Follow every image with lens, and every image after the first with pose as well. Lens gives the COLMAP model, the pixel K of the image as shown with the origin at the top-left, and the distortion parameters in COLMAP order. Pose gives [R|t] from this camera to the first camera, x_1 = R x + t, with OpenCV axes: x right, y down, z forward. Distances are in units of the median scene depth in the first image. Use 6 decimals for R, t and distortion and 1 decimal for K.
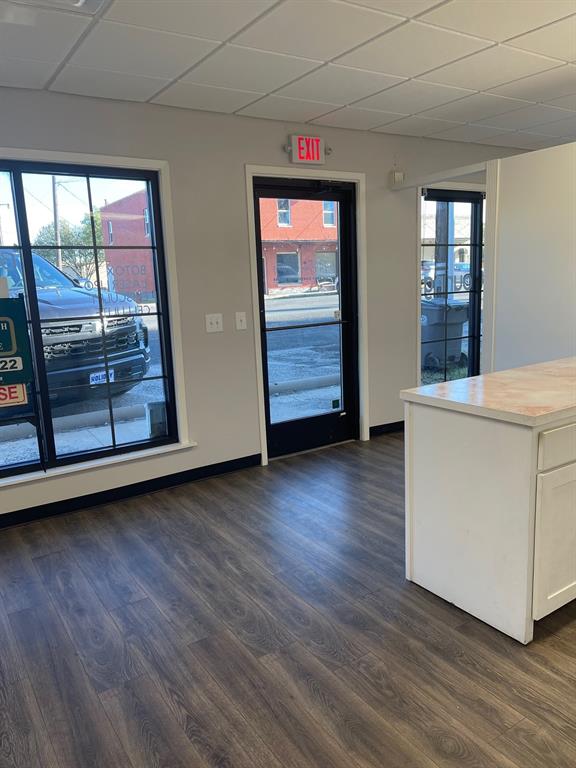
lens RADIAL K [[572.5, 0, 290.0], [0, 572.5, 386.4], [0, 0, 1]] dist [0.076554, -0.102542]
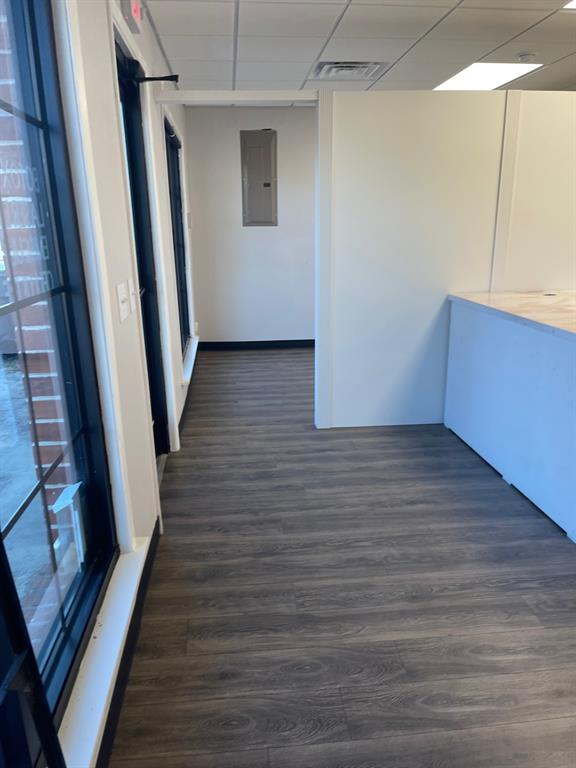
lens RADIAL K [[572.5, 0, 290.0], [0, 572.5, 386.4], [0, 0, 1]] dist [0.076554, -0.102542]
pose [[0.466303, -0.198330, 0.862106, -0.561880], [0.164672, 0.976971, 0.135685, -0.082705], [-0.869163, 0.078694, 0.488224, 0.697534]]
